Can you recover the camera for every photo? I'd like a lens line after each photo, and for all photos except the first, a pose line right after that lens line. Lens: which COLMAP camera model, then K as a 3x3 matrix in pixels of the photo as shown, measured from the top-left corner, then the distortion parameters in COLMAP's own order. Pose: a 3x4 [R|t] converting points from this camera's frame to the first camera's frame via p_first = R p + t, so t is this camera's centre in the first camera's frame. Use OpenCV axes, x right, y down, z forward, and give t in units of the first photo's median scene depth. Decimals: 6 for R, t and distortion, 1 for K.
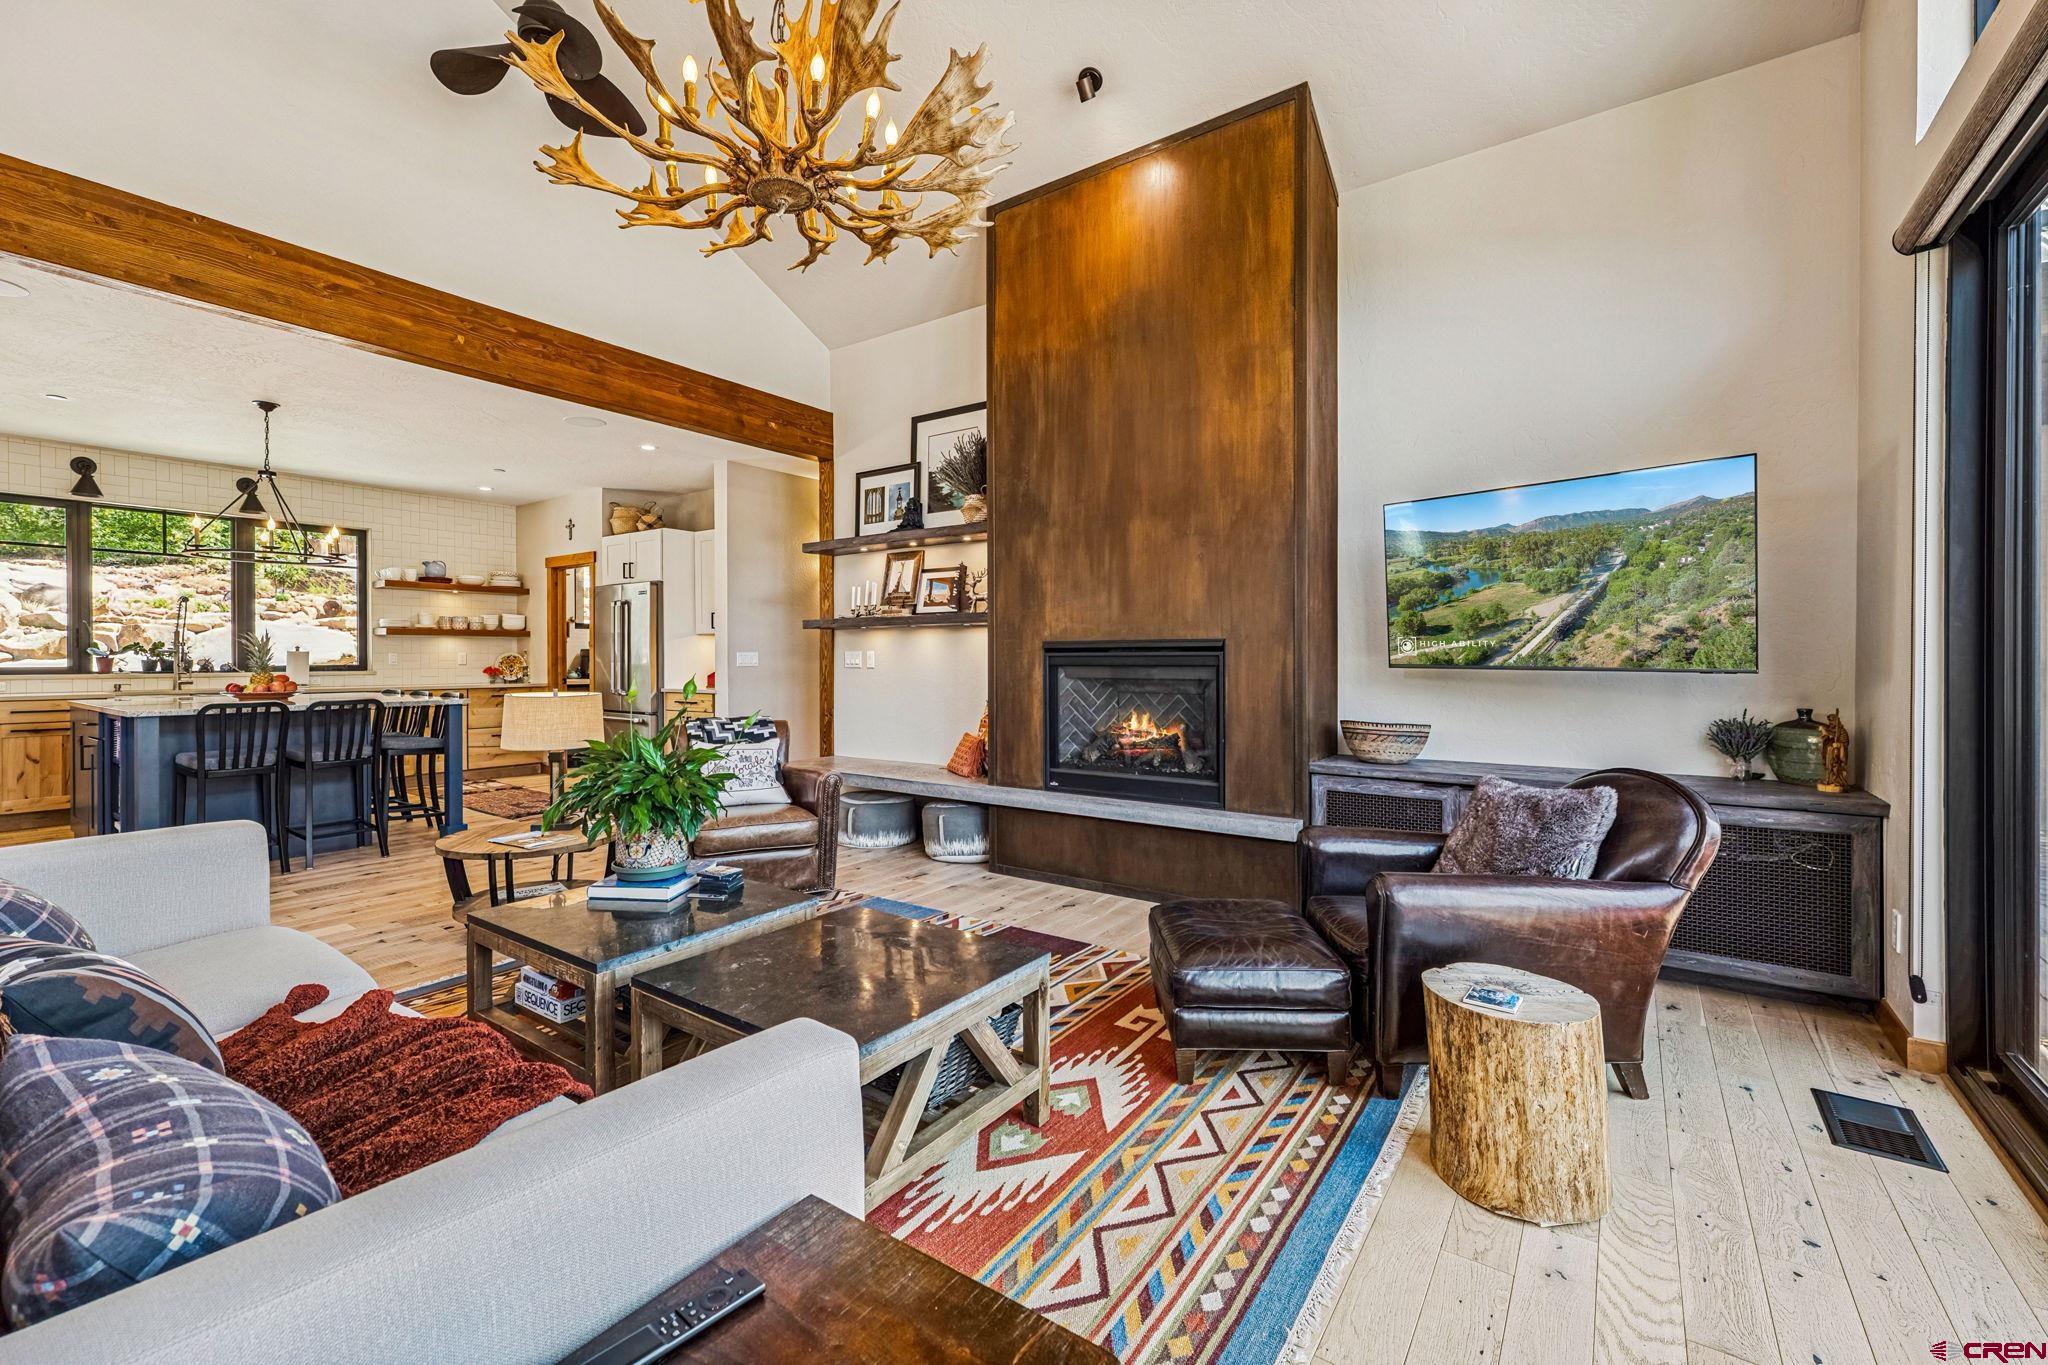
lens RADIAL K [[839.7, 0, 1011.1], [0, 839.7, 669.1], [0, 0, 1]] dist [0.000416, 0.000196]
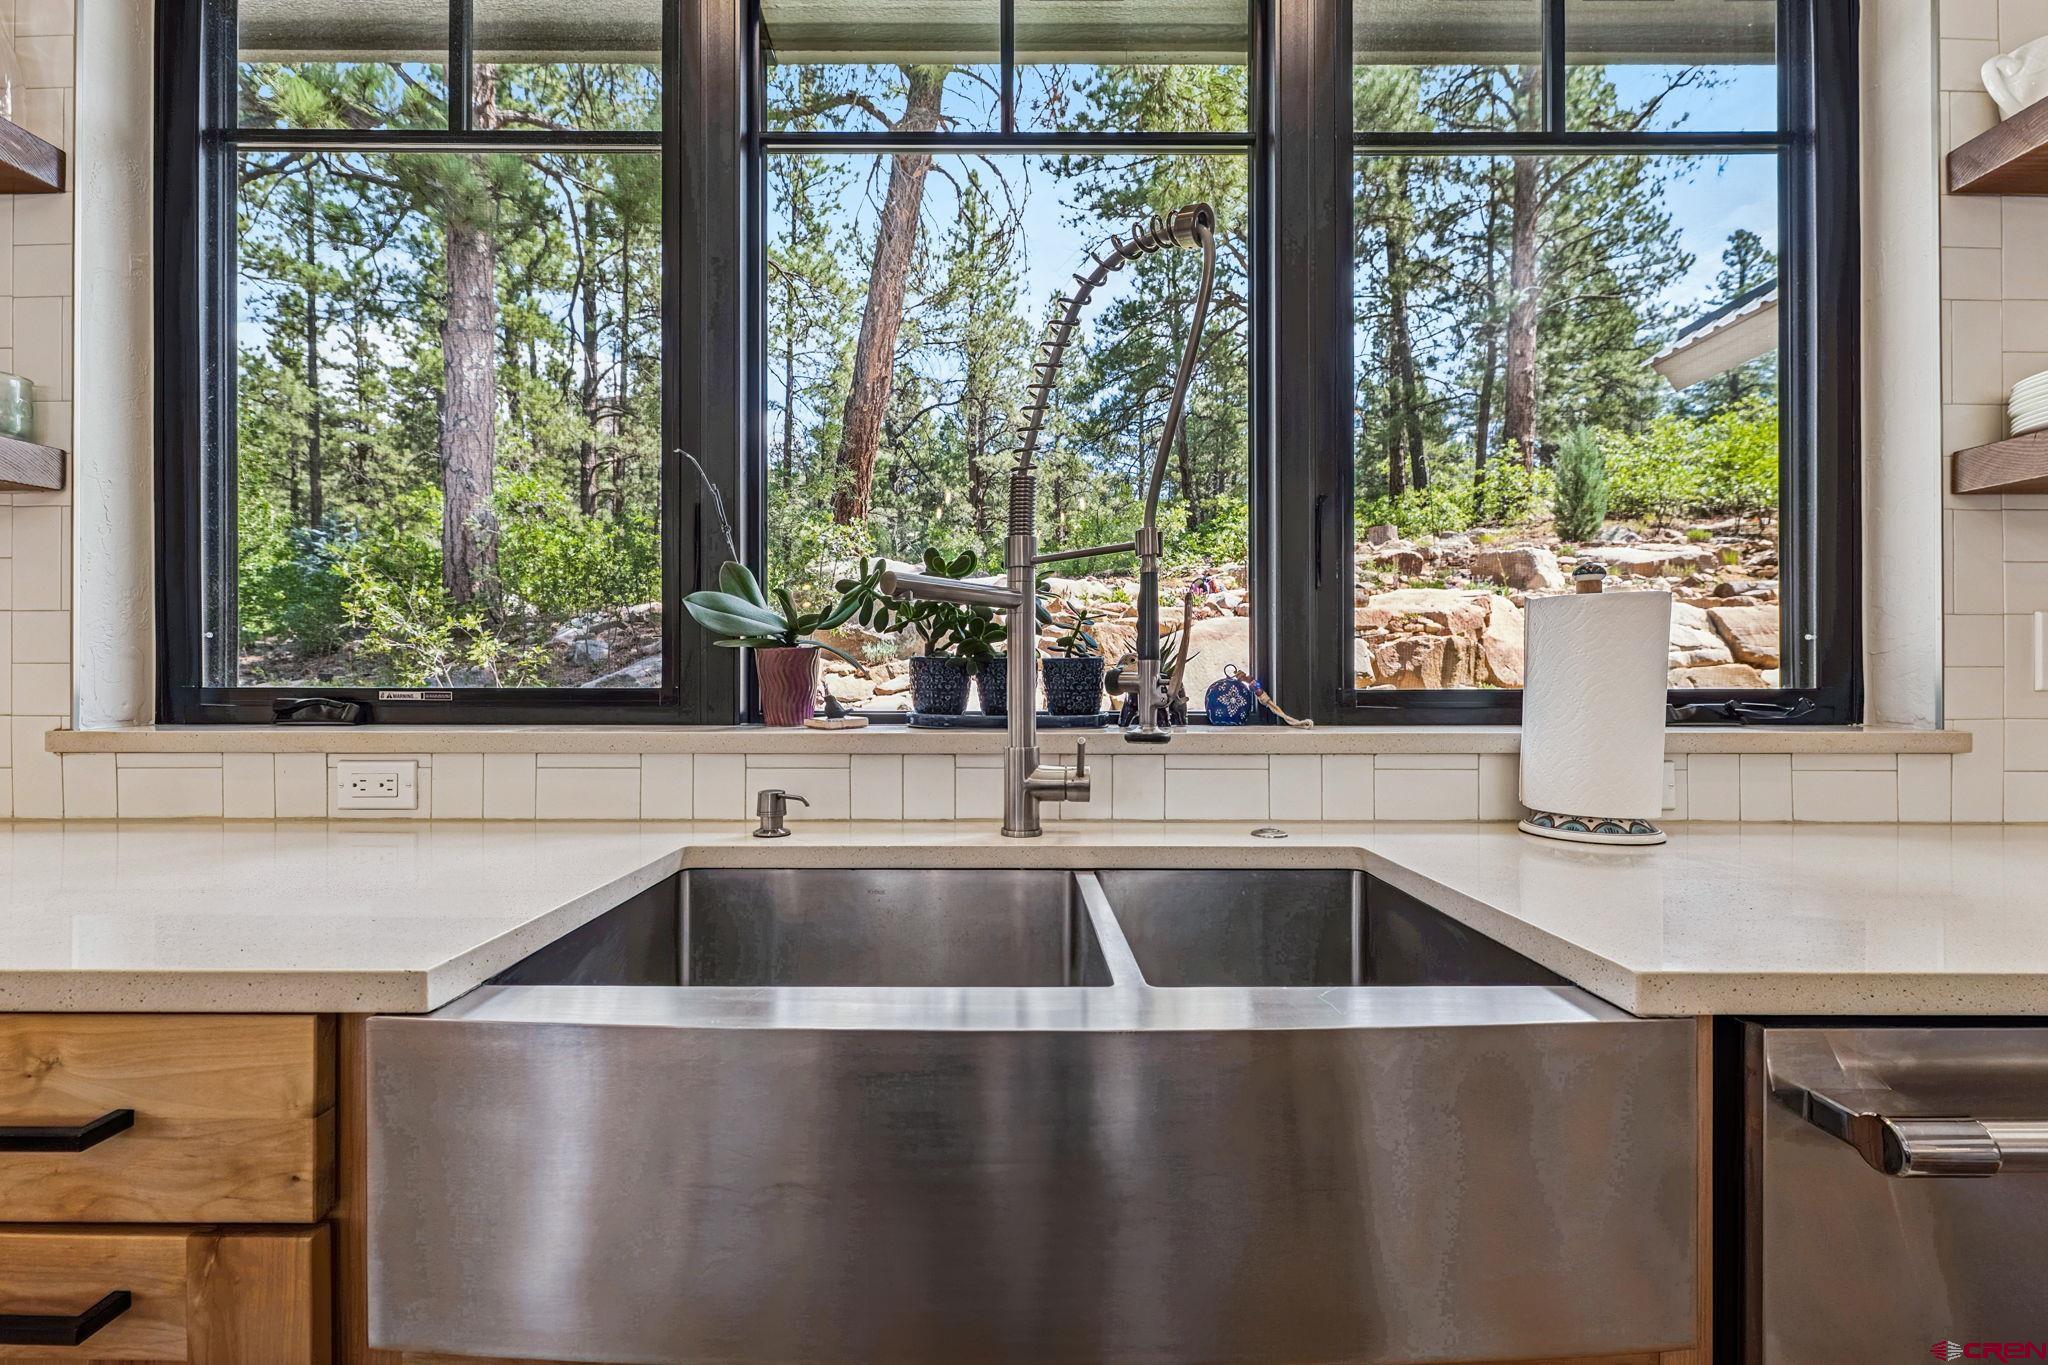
lens RADIAL K [[843.8, 0, 1026.9], [0, 843.8, 688.8], [0, 0, 1]] dist [-0.000025, 0.000065]
pose [[0.588117, 0.000692, -0.808775, -0.745617], [-0.011382, 0.999908, -0.007422, -0.002126], [0.808696, 0.013571, 0.588071, 0.785097]]
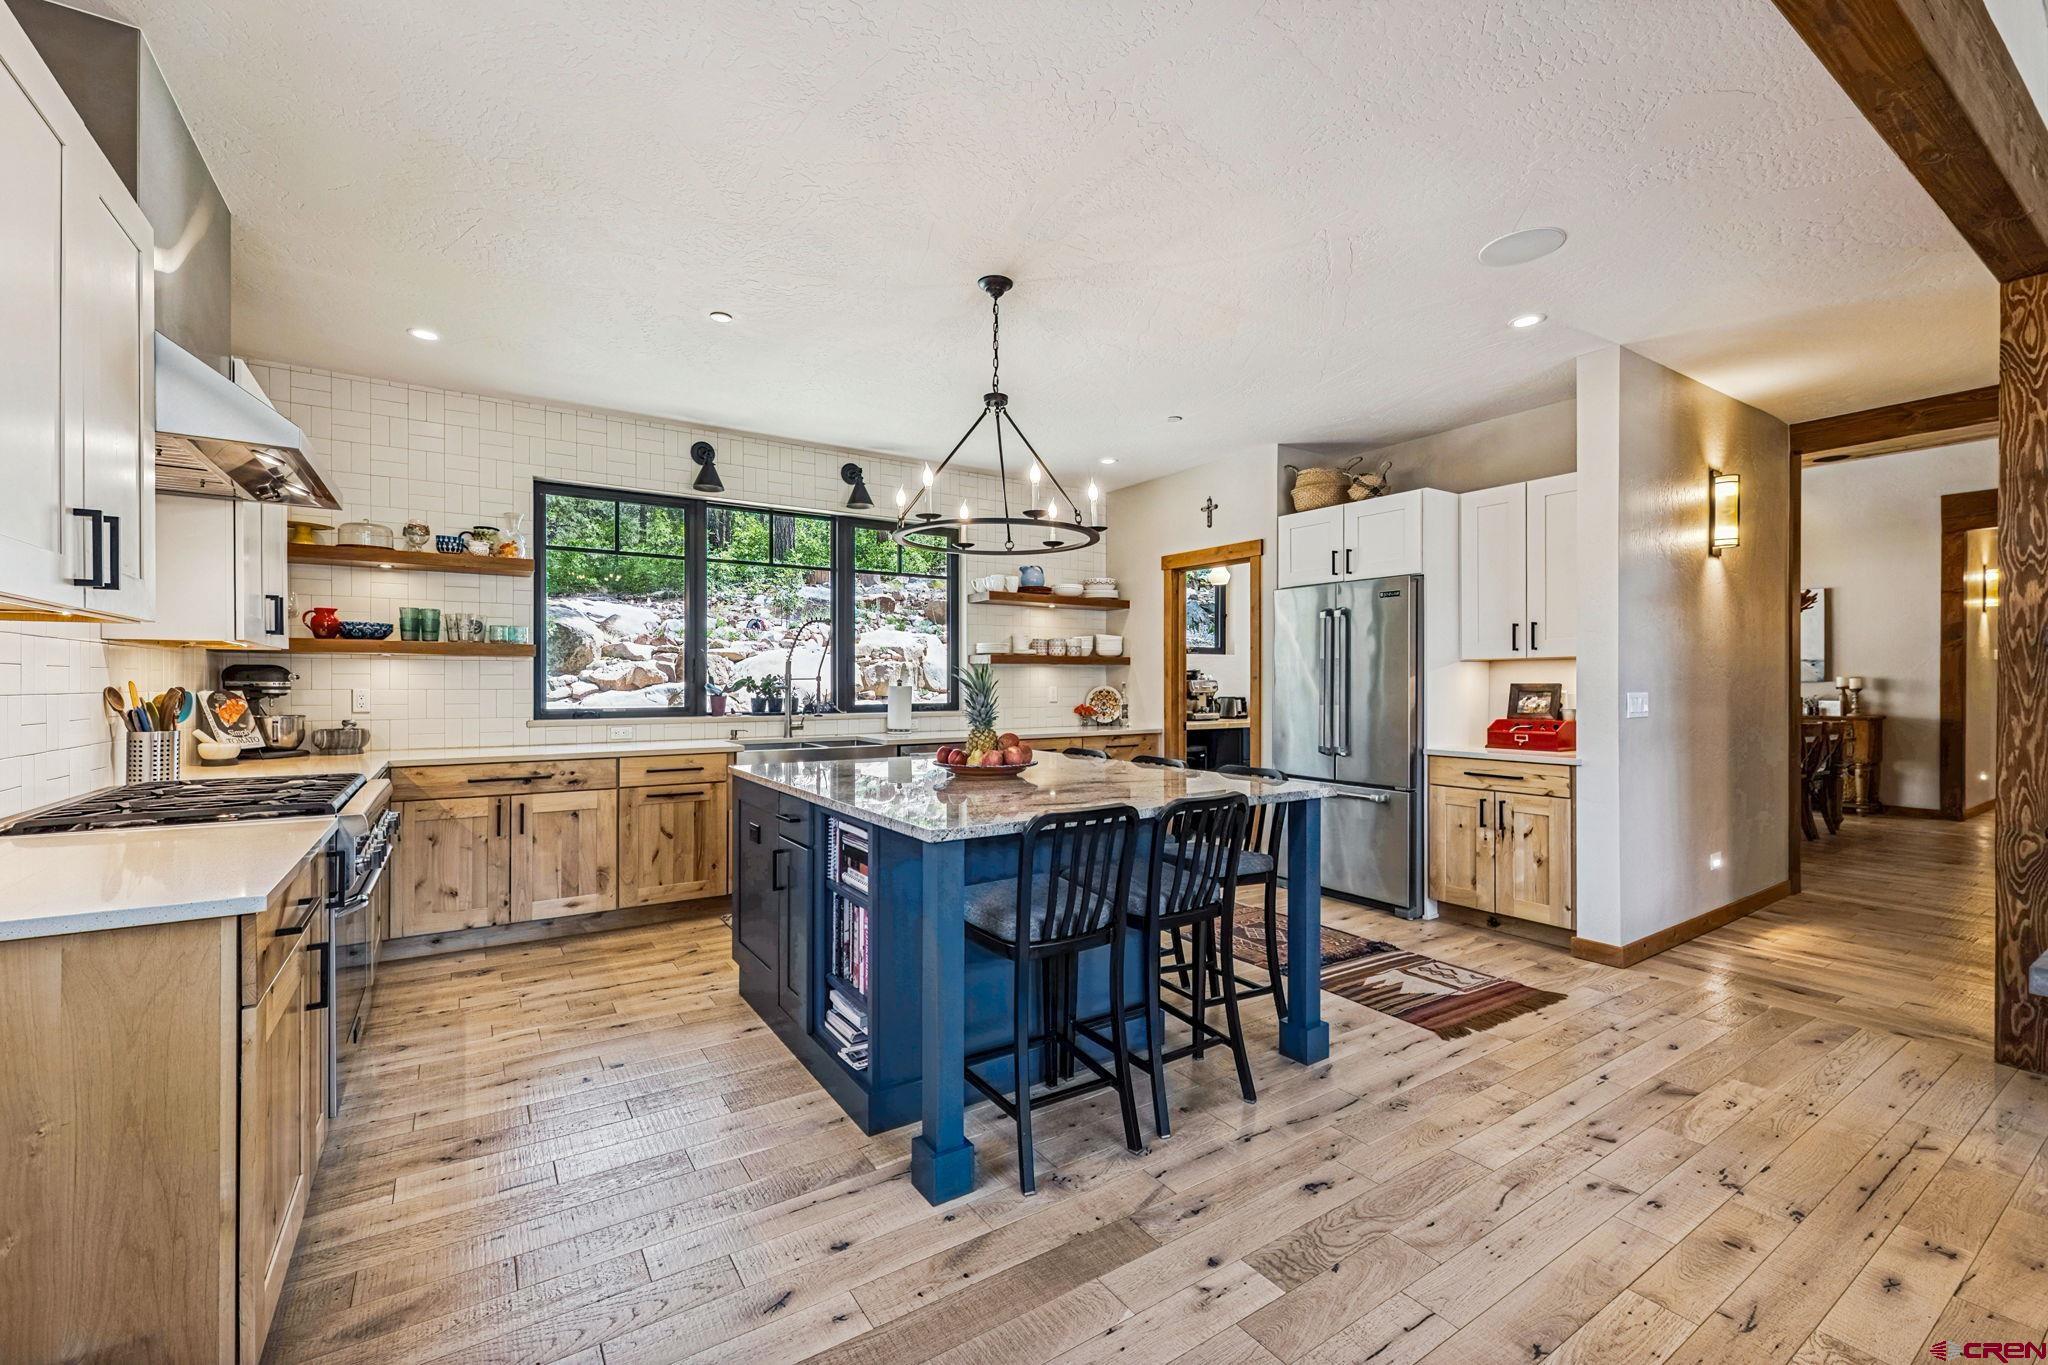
lens RADIAL K [[843.8, 0, 1026.9], [0, 843.8, 688.8], [0, 0, 1]] dist [-0.000025, 0.000065]
pose [[0.934380, 0.004346, -0.356252, -0.441910], [-0.006155, 0.999973, -0.003944, -0.015637], [0.356225, 0.005878, 0.934382, 0.303490]]
